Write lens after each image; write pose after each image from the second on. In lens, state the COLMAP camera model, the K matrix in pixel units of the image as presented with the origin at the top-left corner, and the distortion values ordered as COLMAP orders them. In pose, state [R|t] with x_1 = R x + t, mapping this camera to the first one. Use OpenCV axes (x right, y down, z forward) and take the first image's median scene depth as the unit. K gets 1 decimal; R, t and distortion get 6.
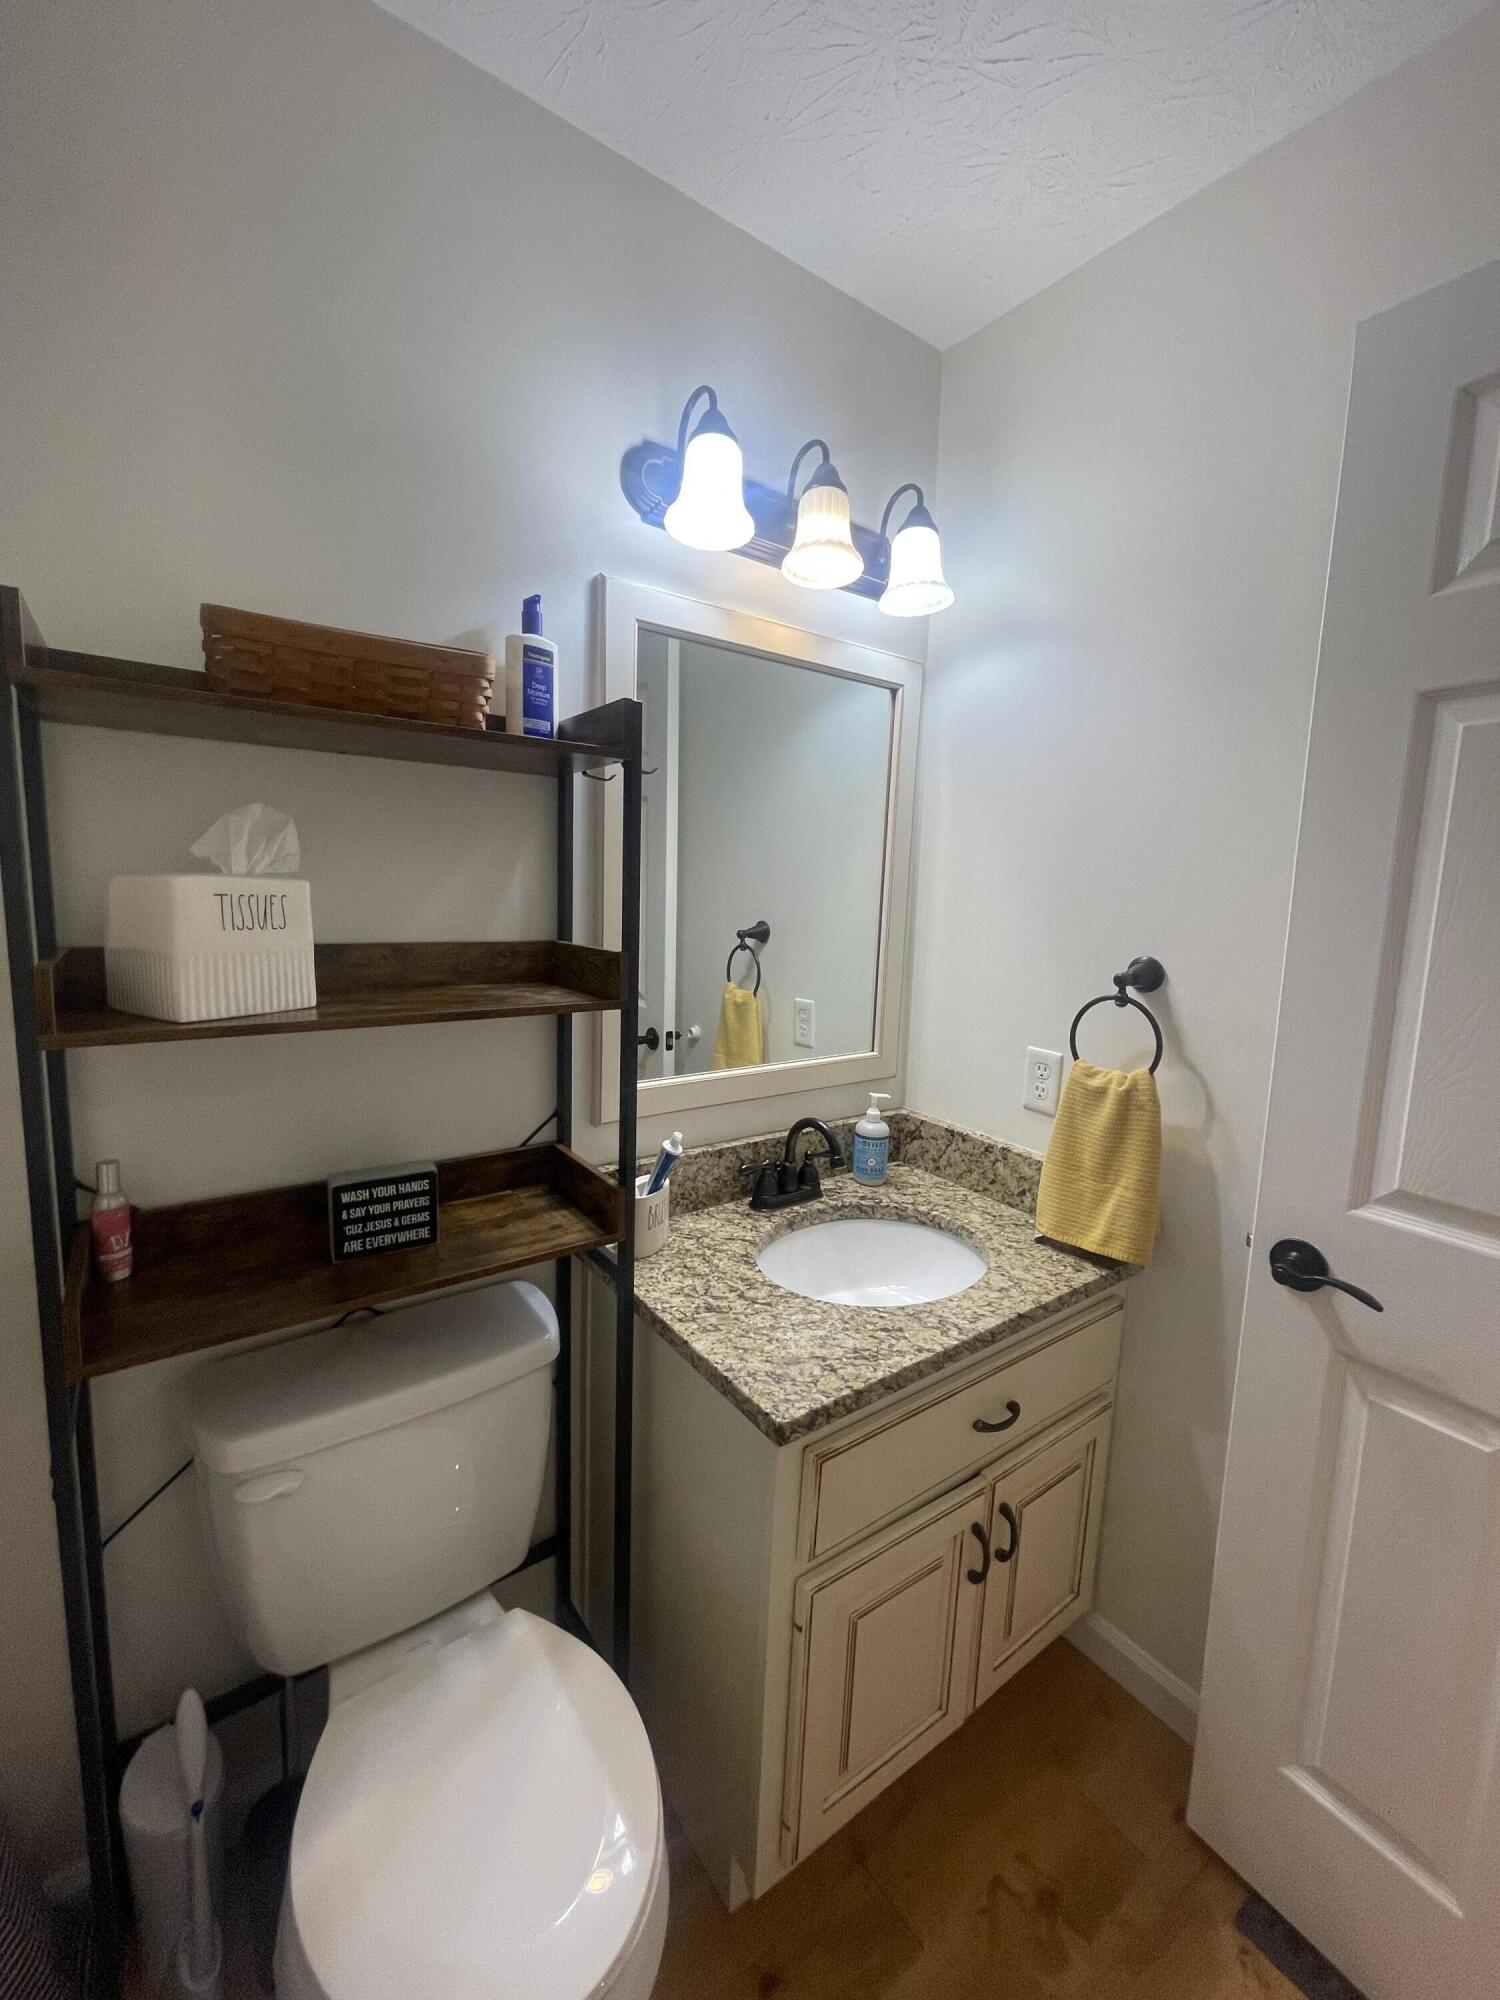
lens RADIAL K [[807.9, 0, 744.4], [0, 807.9, 993.4], [0, 0, 1]] dist [0.000110, 0.001073]
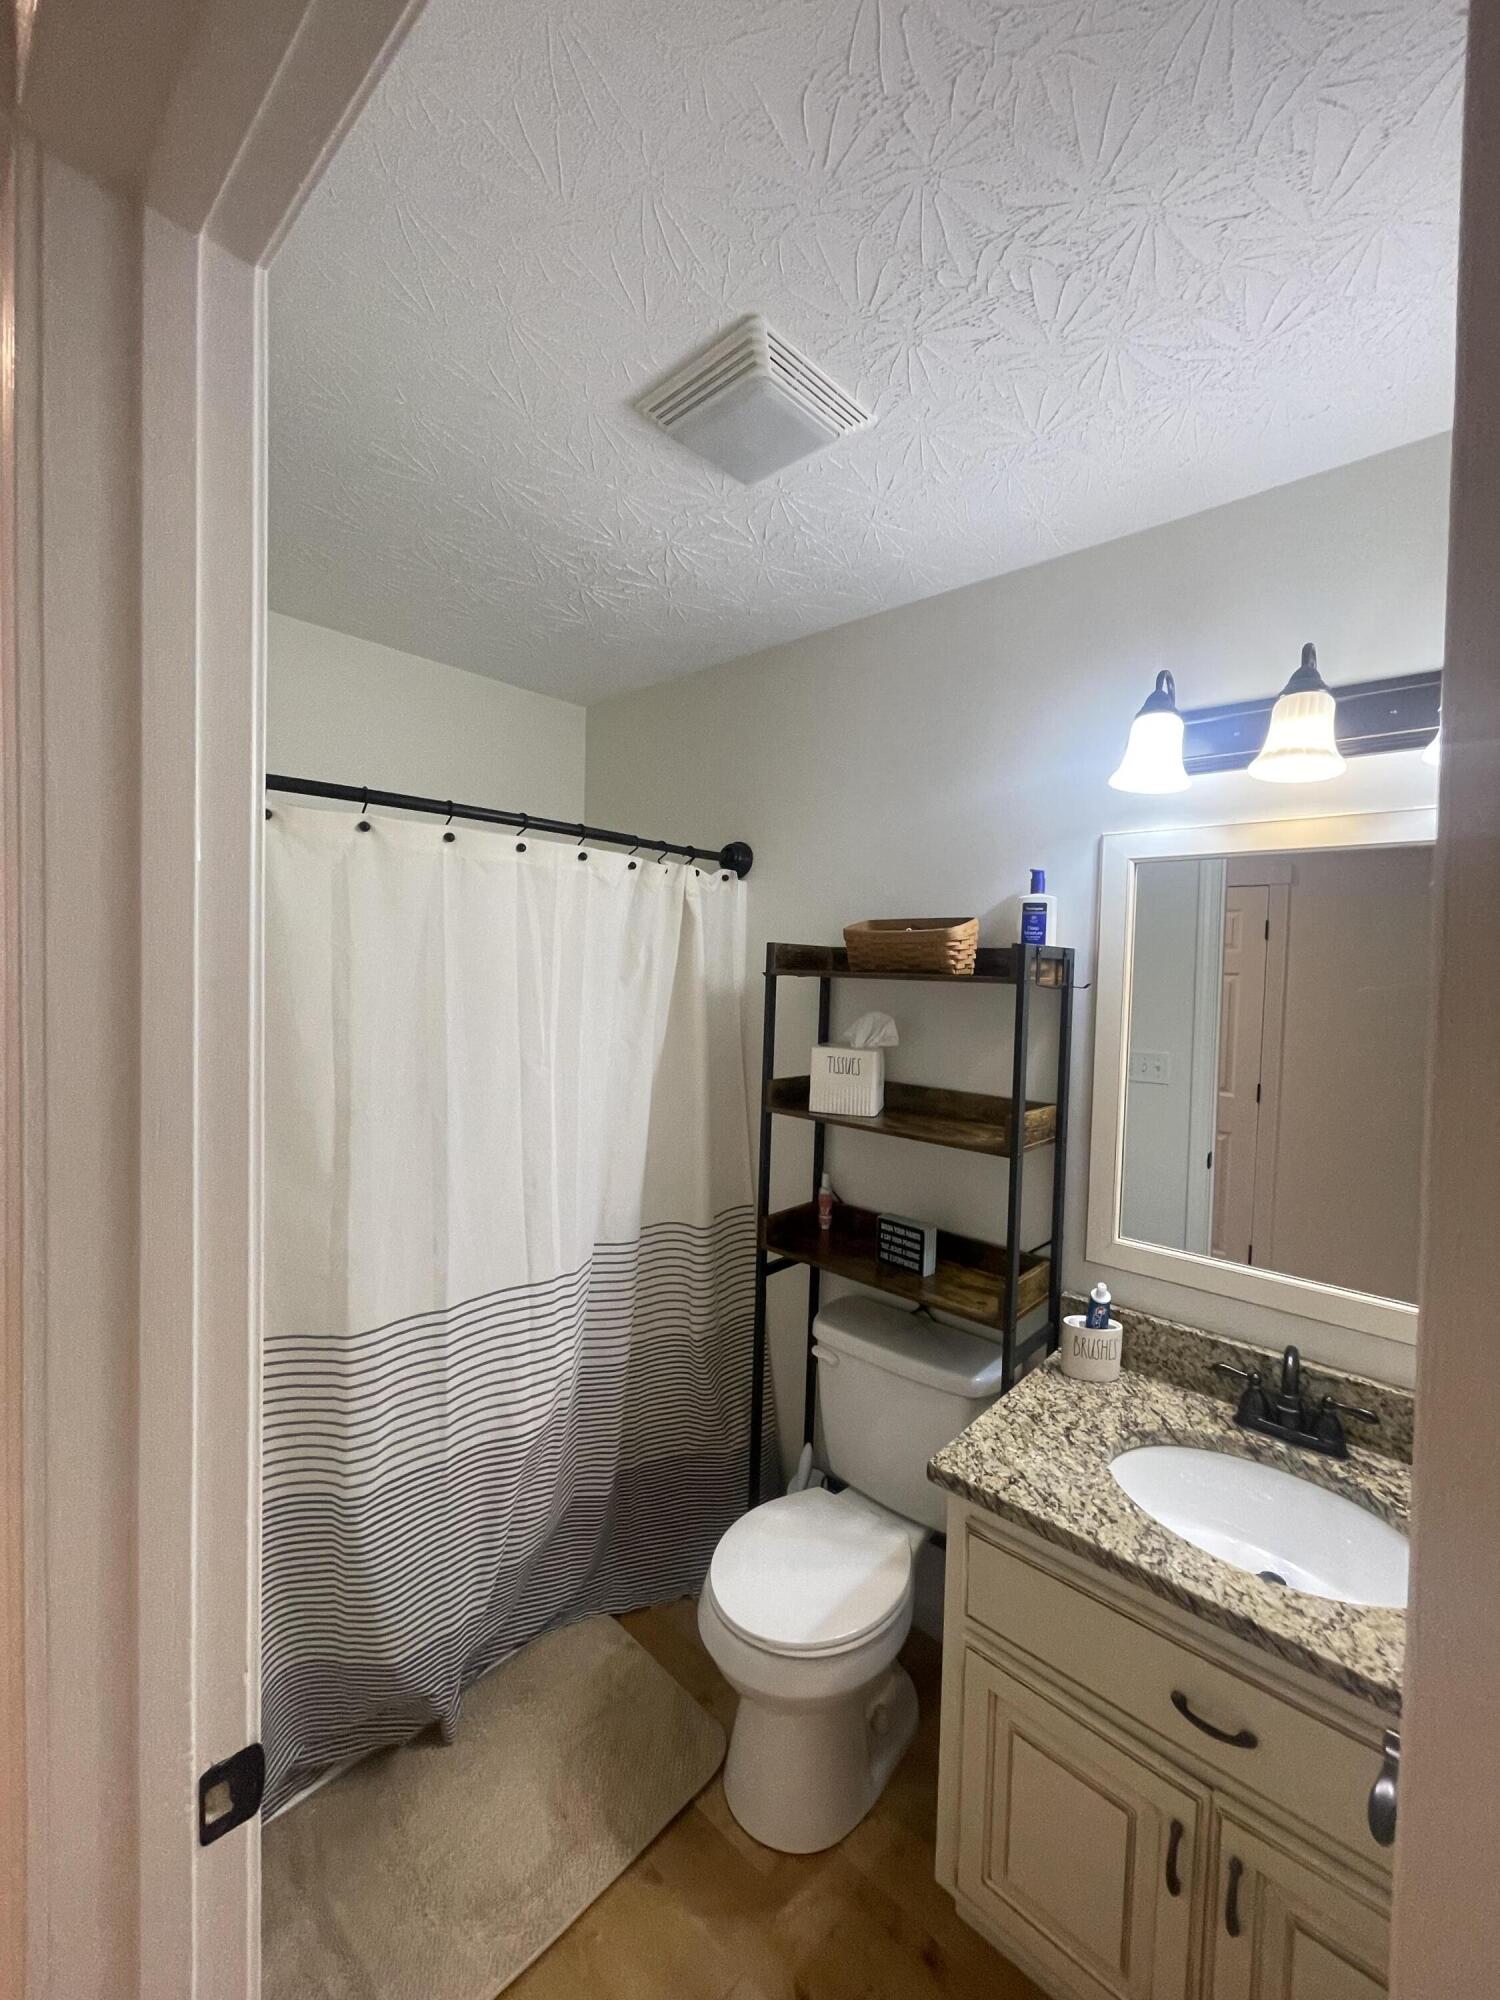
lens RADIAL K [[807.9, 0, 746.5], [0, 807.9, 998.2], [0, 0, 1]] dist [0.000110, 0.001073]
pose [[0.210326, 0.011645, -0.977562, 1.077412], [-0.157472, 0.987276, -0.022120, -0.145009], [0.964866, 0.158591, 0.209484, 0.221240]]
